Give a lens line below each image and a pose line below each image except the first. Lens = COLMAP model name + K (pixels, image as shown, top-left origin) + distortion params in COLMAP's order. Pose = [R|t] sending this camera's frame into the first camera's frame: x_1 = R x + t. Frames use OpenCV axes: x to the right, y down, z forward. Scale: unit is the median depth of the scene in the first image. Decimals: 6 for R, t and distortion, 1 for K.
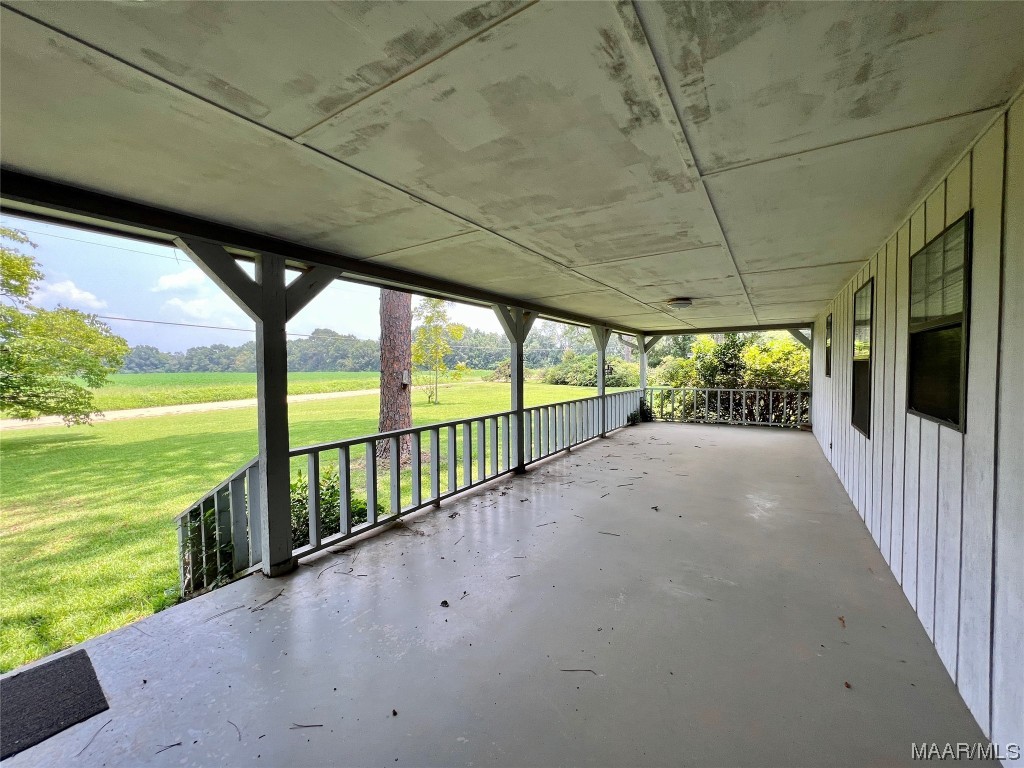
lens RADIAL K [[409.9, 0, 509.6], [0, 409.9, 381.3], [0, 0, 1]] dist [-0.000574, -0.000031]
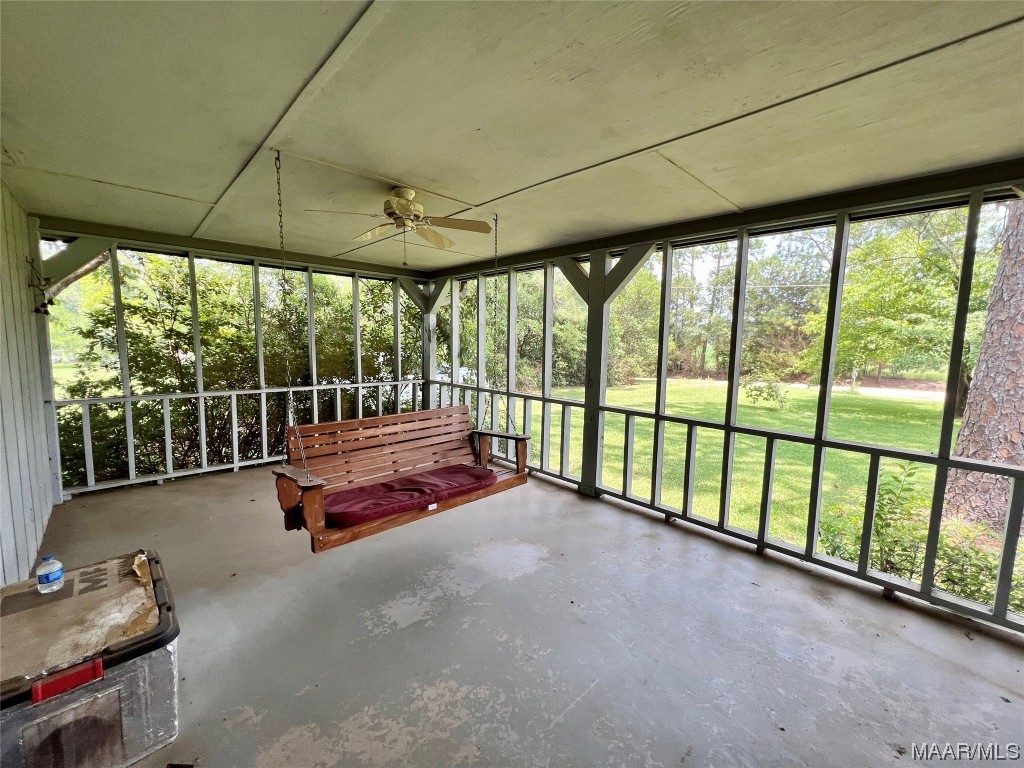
lens RADIAL K [[409.9, 0, 509.6], [0, 409.9, 381.3], [0, 0, 1]] dist [-0.000574, -0.000031]
pose [[-0.230026, 0.095457, -0.968492, 0.754158], [-0.037745, 0.993554, 0.106892, -0.028885], [0.972452, 0.061143, -0.224941, 1.015557]]
